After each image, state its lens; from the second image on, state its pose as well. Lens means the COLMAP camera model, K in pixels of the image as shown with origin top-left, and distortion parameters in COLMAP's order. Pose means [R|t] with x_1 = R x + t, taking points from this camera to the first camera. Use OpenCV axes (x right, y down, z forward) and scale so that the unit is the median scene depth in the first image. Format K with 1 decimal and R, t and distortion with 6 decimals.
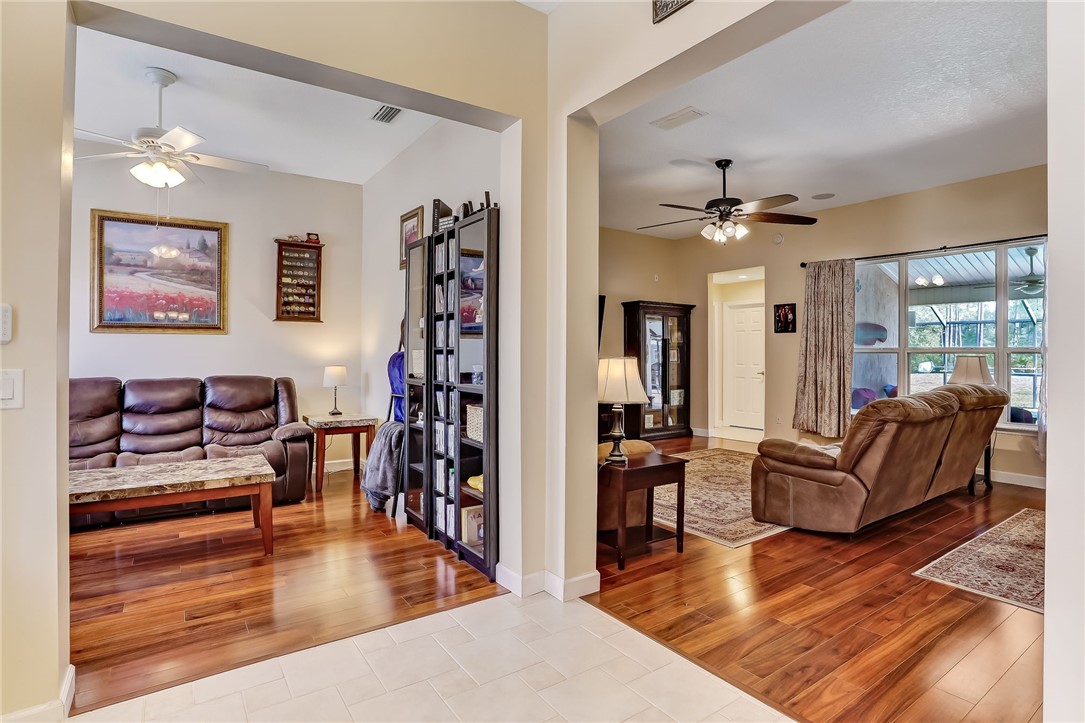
lens RADIAL K [[546.0, 0, 505.4], [0, 546.0, 353.2], [0, 0, 1]] dist [-0.018651, 0.005943]
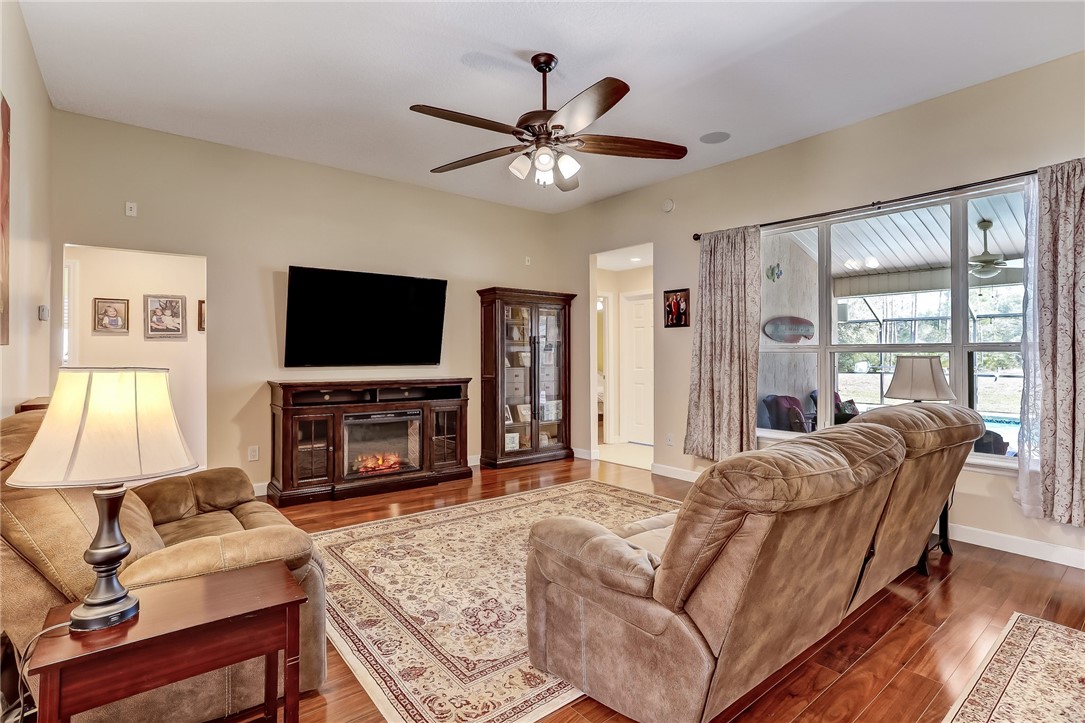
lens RADIAL K [[517.4, 0, 494.0], [0, 517.4, 355.4], [0, 0, 1]] dist [-0.014937, 0.005467]
pose [[0.999340, -0.007267, 0.035580, 0.259444], [0.007259, 0.999974, 0.000339, 0.000001], [-0.035581, -0.000080, 0.999367, 0.316590]]
